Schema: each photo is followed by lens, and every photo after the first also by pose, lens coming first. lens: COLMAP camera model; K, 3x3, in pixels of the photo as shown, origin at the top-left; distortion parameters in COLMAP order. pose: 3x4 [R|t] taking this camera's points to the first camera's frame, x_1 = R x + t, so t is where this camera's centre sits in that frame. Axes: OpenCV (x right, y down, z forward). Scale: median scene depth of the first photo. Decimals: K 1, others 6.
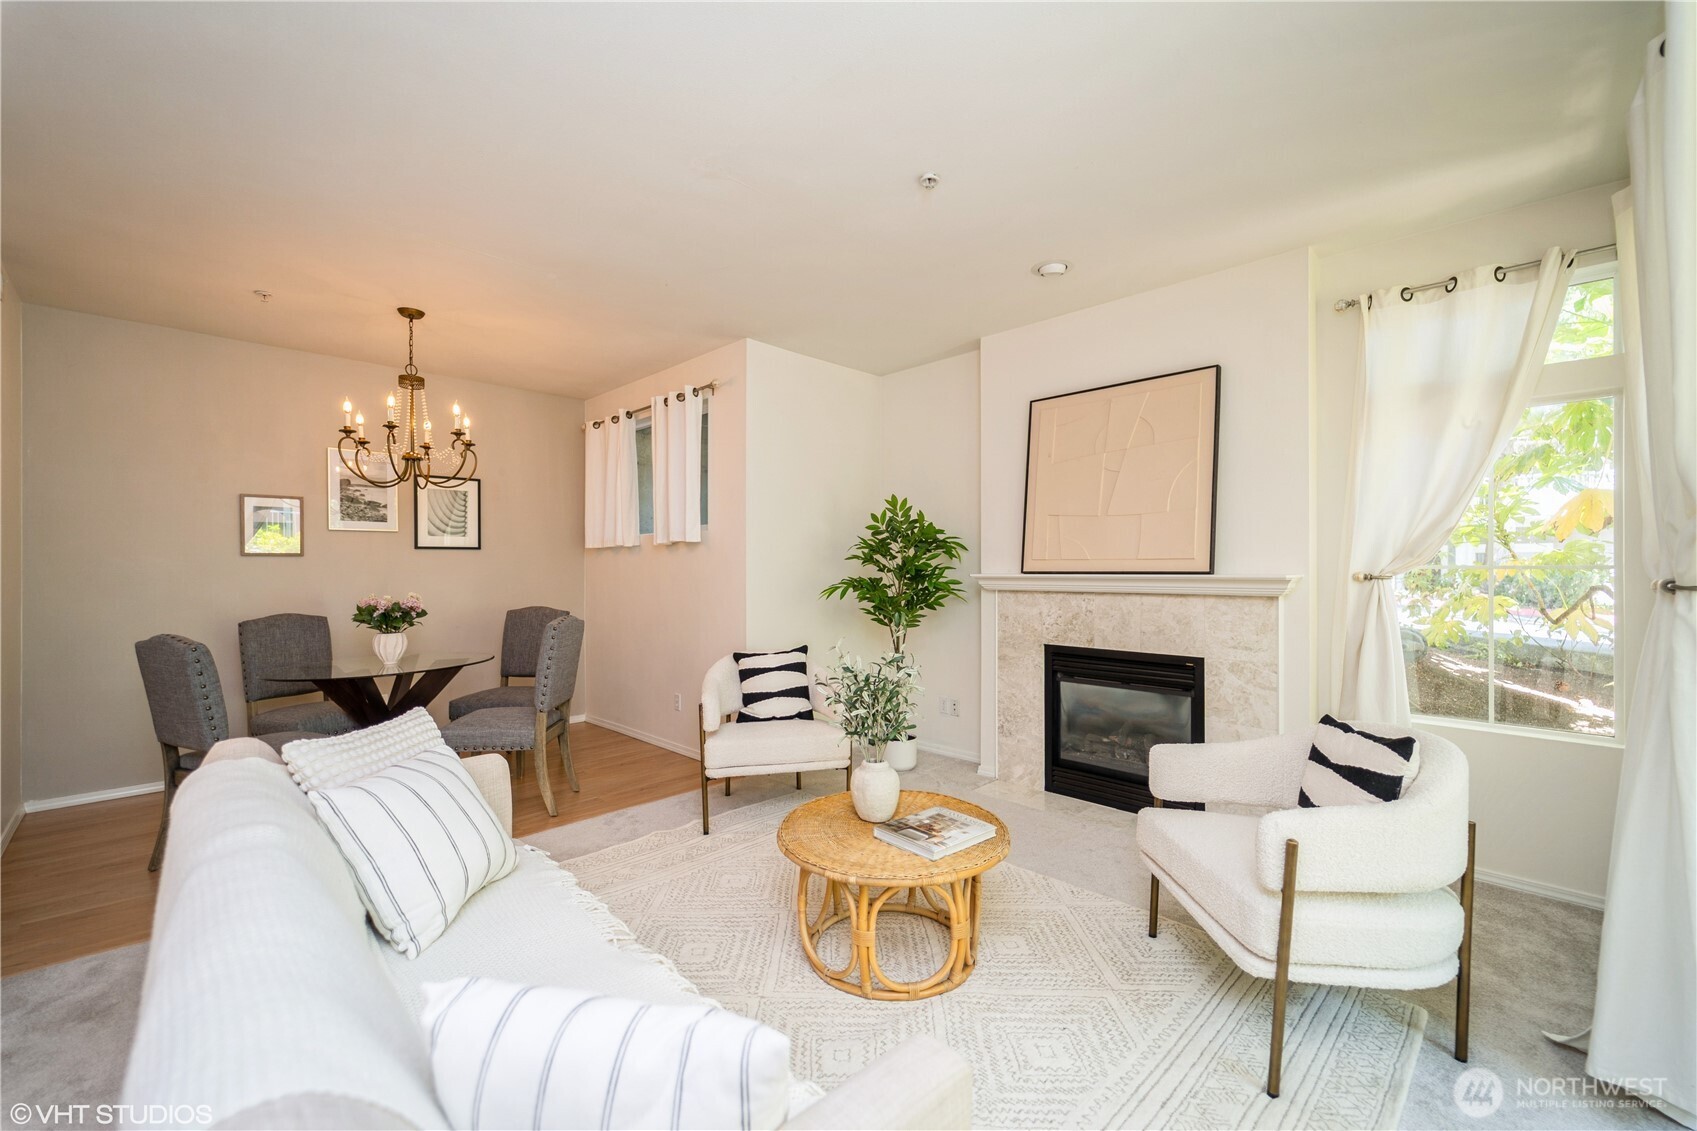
lens RADIAL K [[687.4, 0, 850.8], [0, 687.4, 568.0], [0, 0, 1]] dist [0.001402, -0.001191]
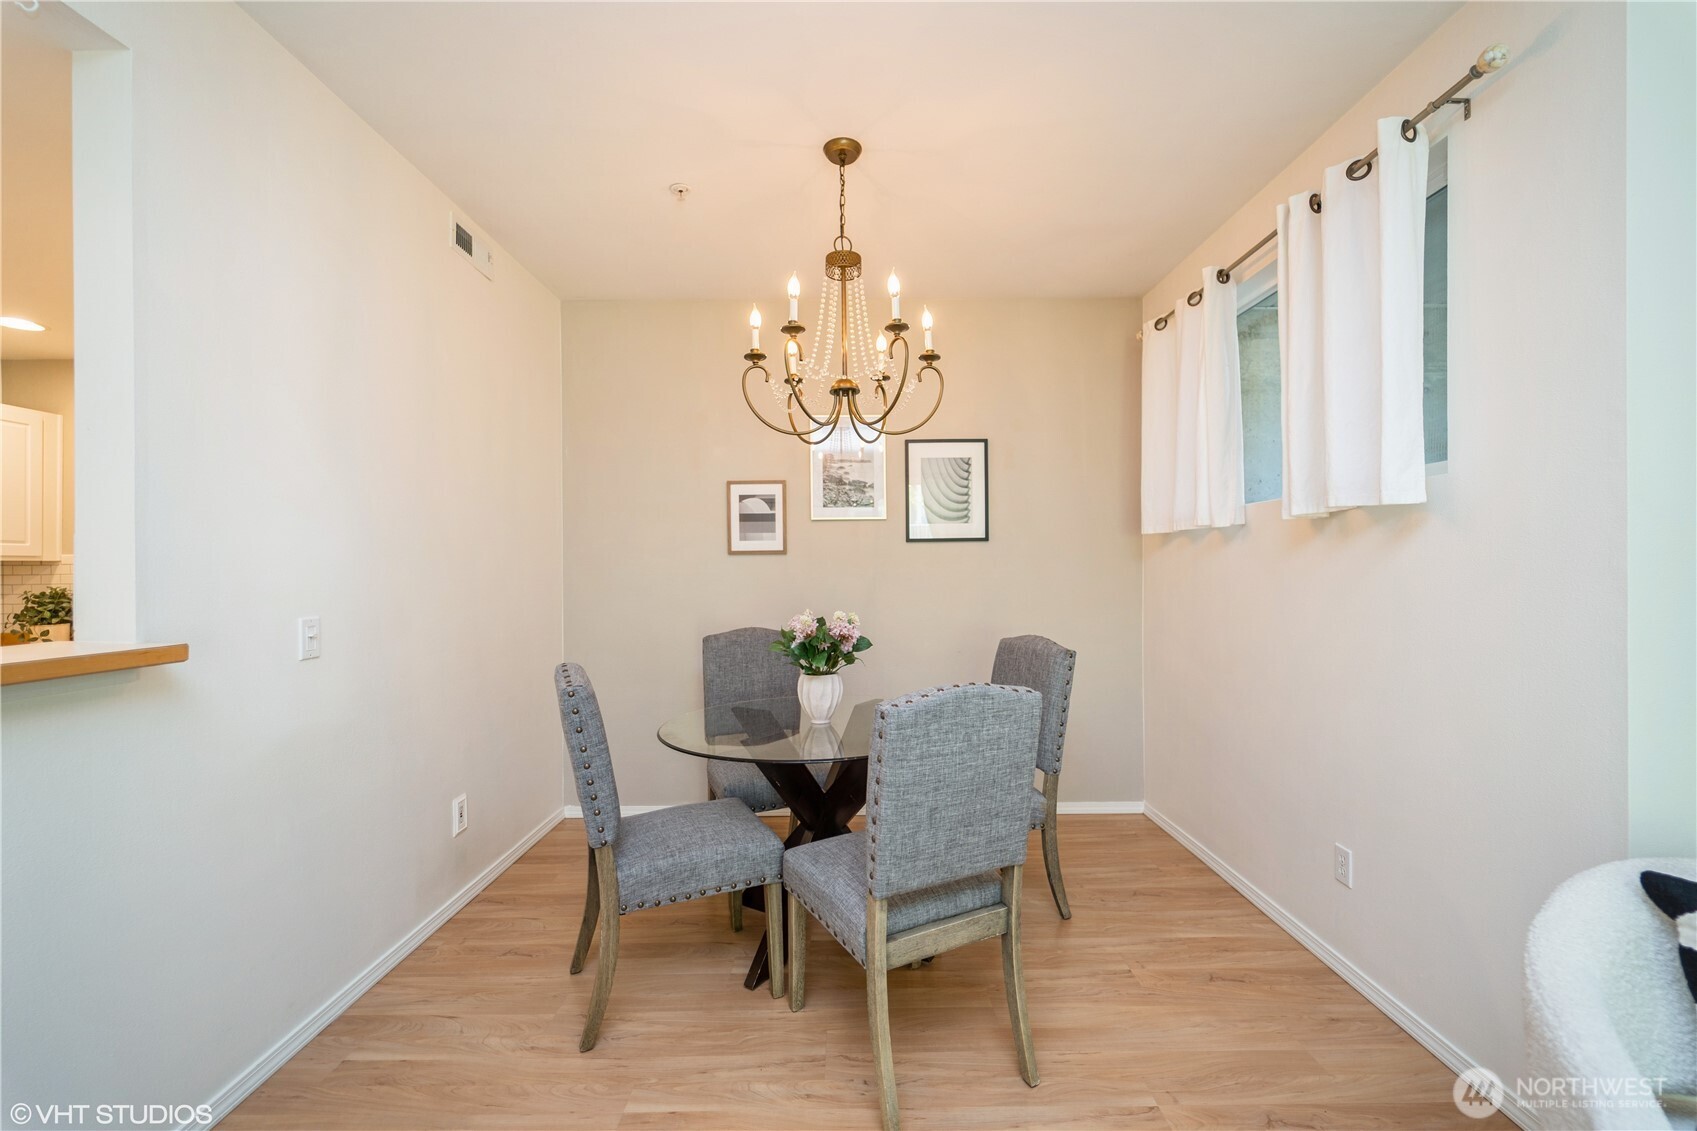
lens RADIAL K [[689.3, 0, 852.1], [0, 689.3, 570.0], [0, 0, 1]] dist [0.000514, 0.000270]
pose [[0.704649, 0.002141, -0.709553, -0.197577], [0.003845, 0.999969, 0.006836, -0.004294], [0.709546, -0.007545, 0.704619, 0.567740]]
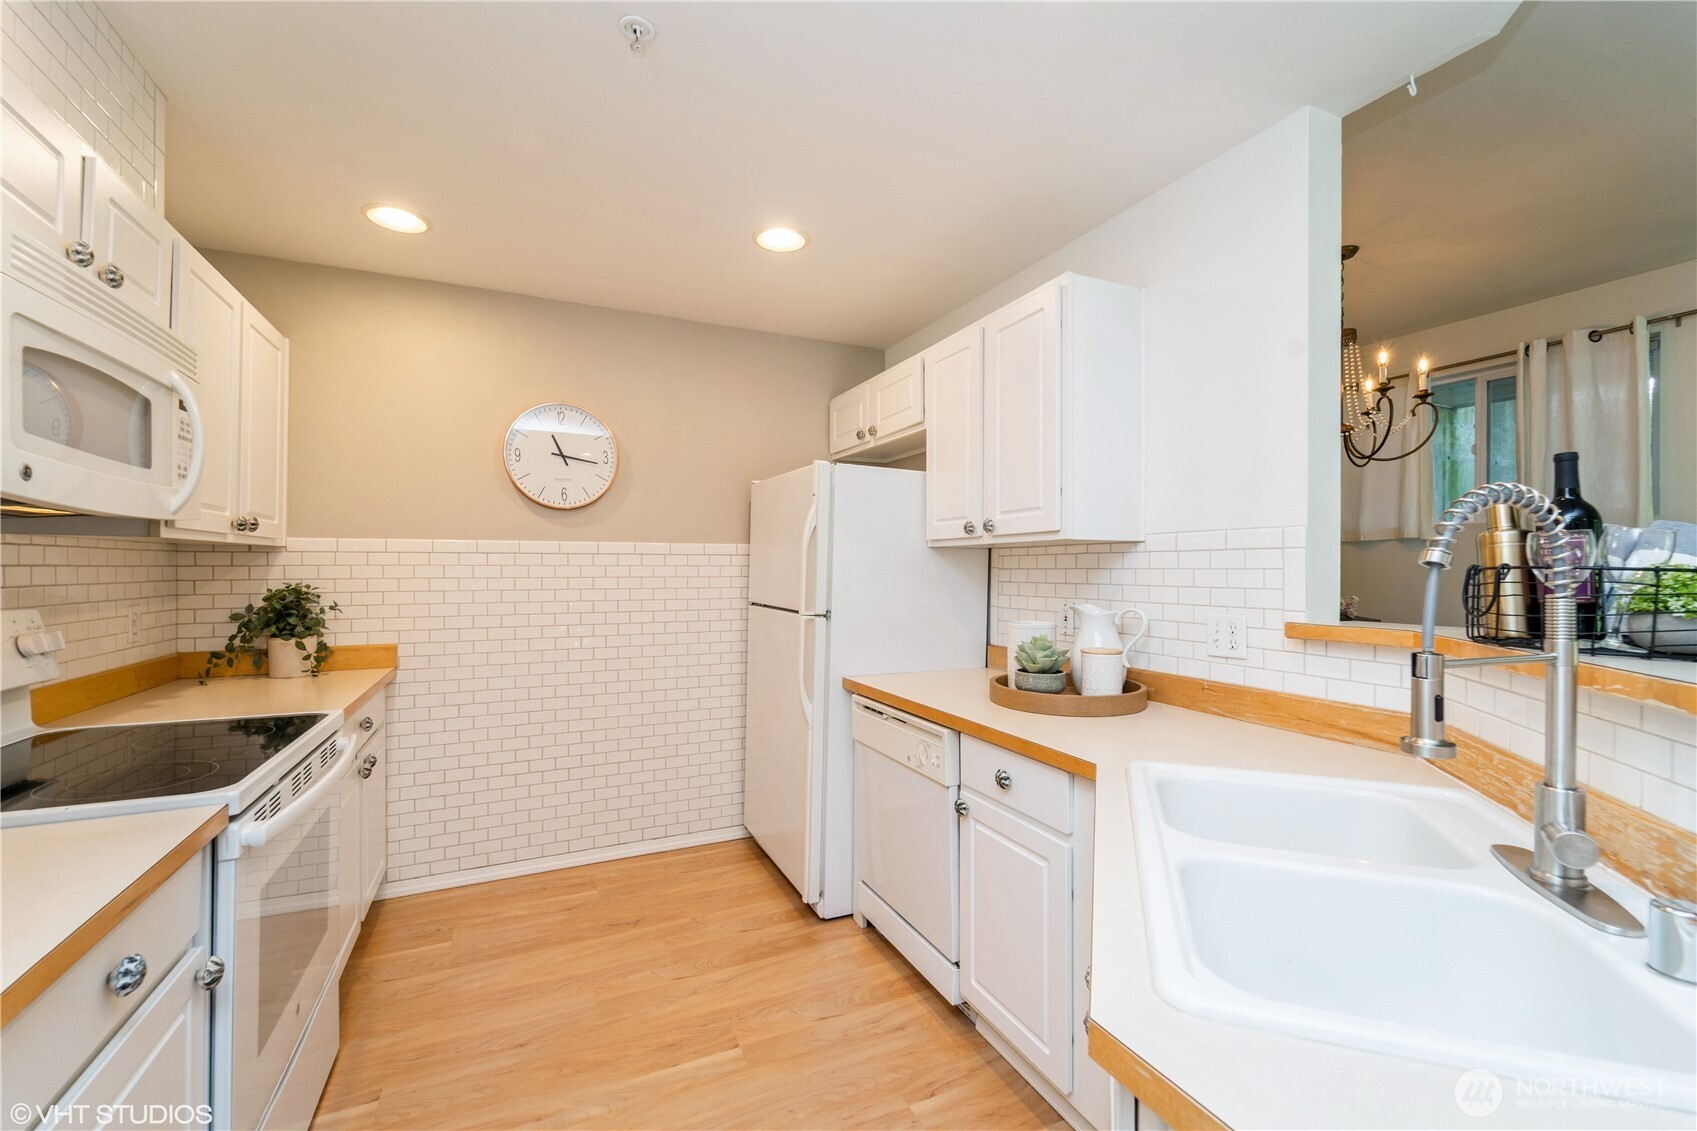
lens RADIAL K [[702.4, 0, 849.8], [0, 702.4, 570.9], [0, 0, 1]] dist [0.001569, -0.000238]
pose [[0.939148, 0.005706, -0.343464, -0.890104], [-0.003518, 0.999969, 0.006995, 0.002503], [0.343493, -0.005361, 0.939140, 0.013962]]
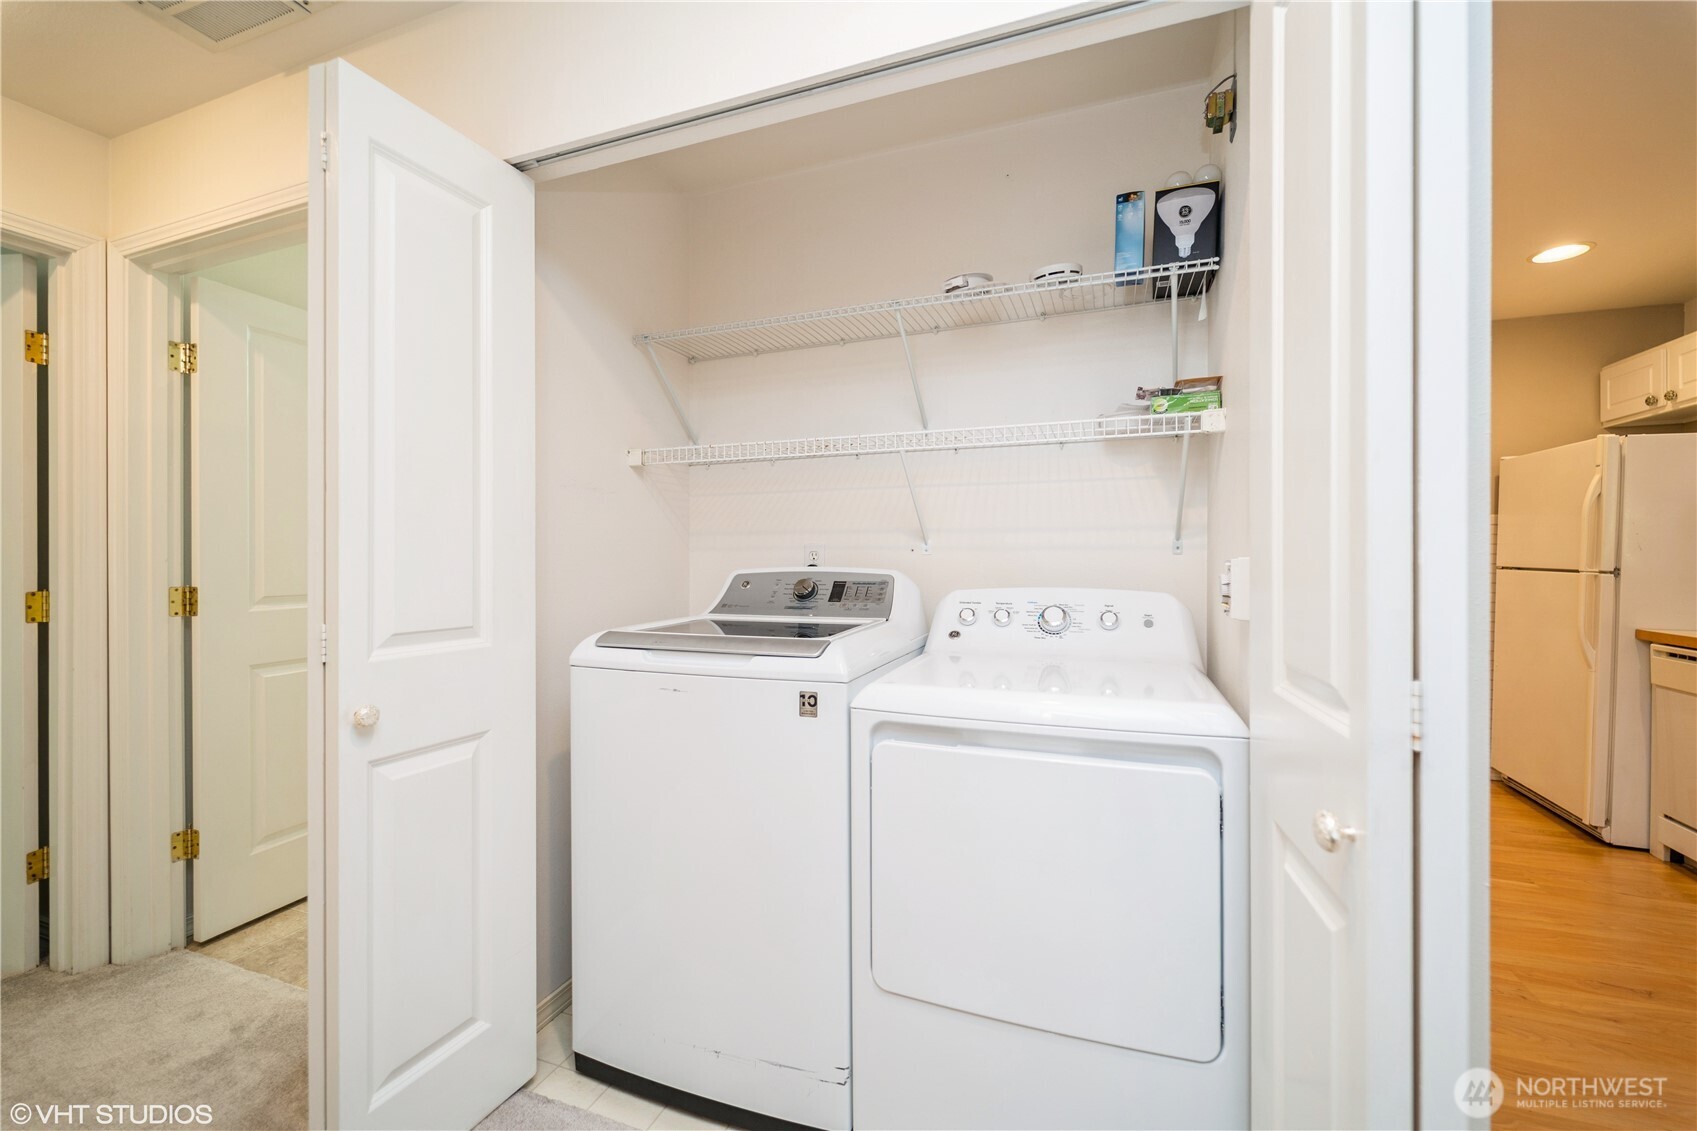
lens RADIAL K [[691.1, 0, 855.4], [0, 691.1, 561.8], [0, 0, 1]] dist [0.004991, -0.003175]
pose [[0.409497, 0.005610, -0.912294, -0.799806], [0.001762, 0.999974, 0.006940, 0.032013], [0.912310, -0.004450, 0.409477, -0.403941]]
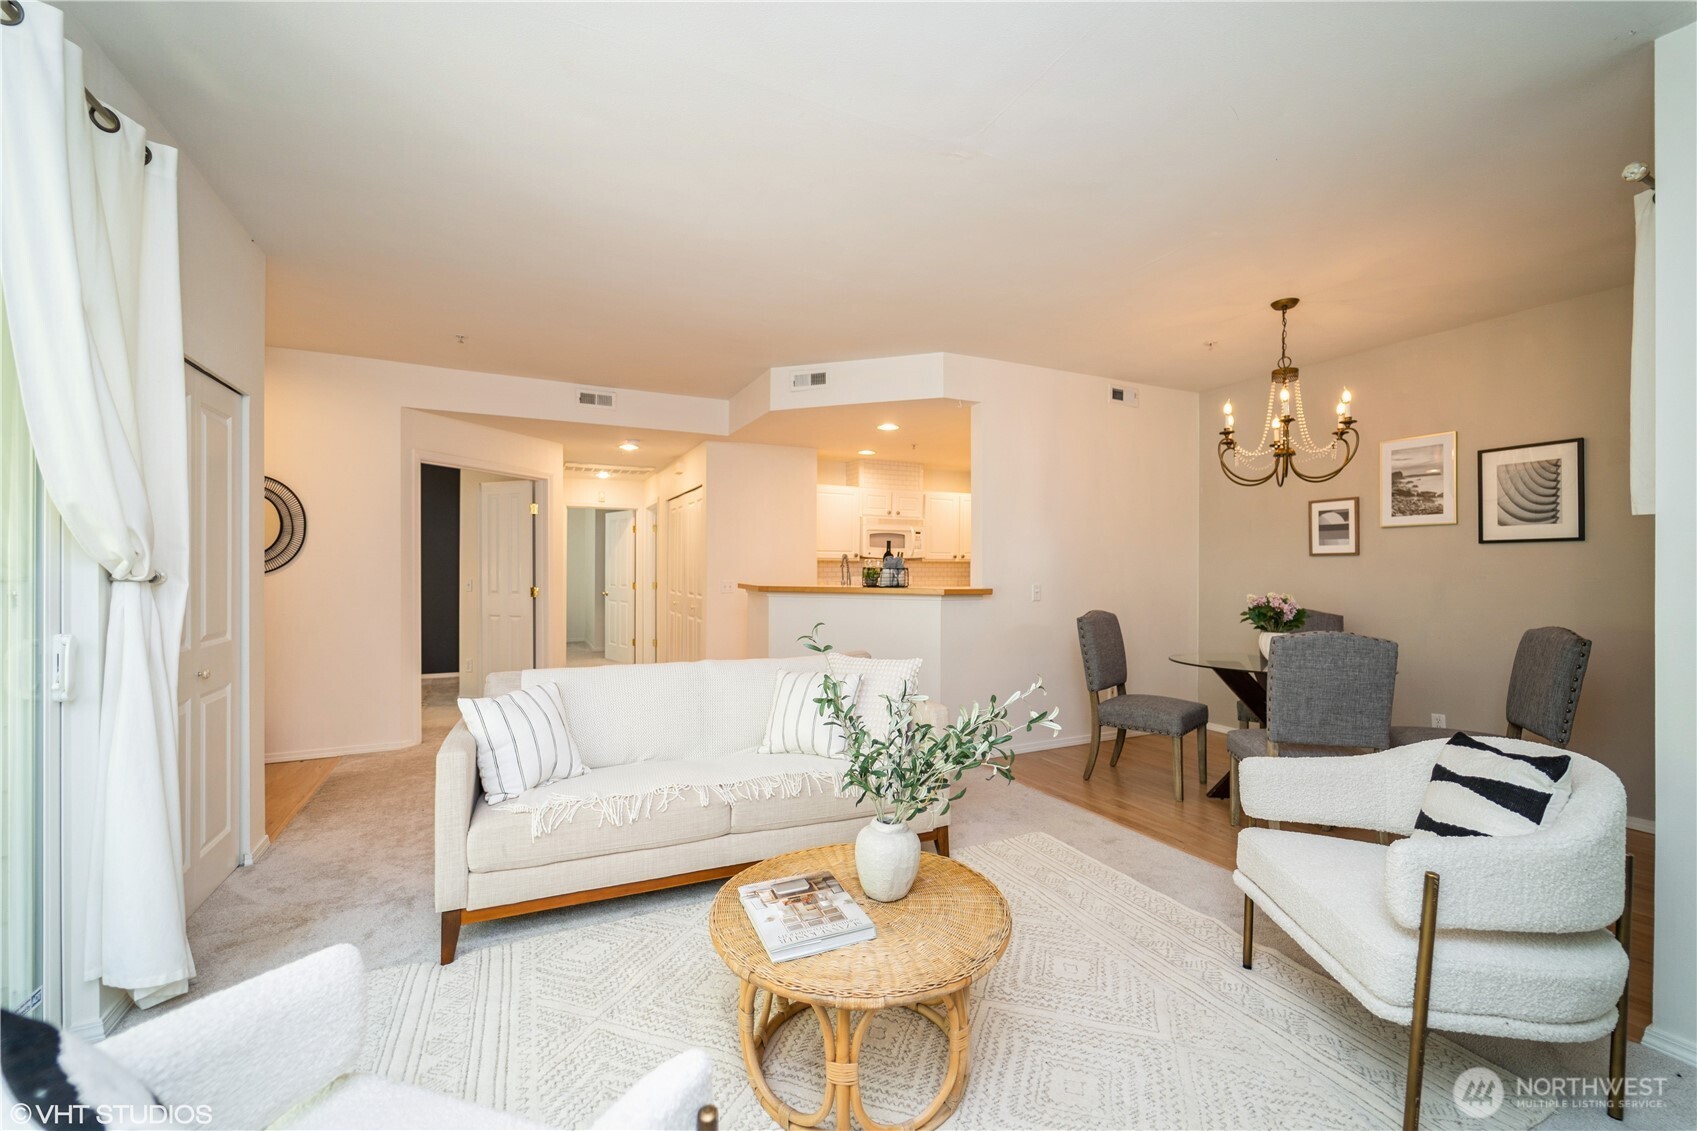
lens RADIAL K [[687.4, 0, 850.8], [0, 687.4, 568.0], [0, 0, 1]] dist [0.001402, -0.001191]
pose [[-0.330197, 0.003483, -0.943906, 0.469464], [-0.000791, 0.999992, 0.003967, -0.002615], [0.943912, 0.002056, -0.330191, 0.736831]]
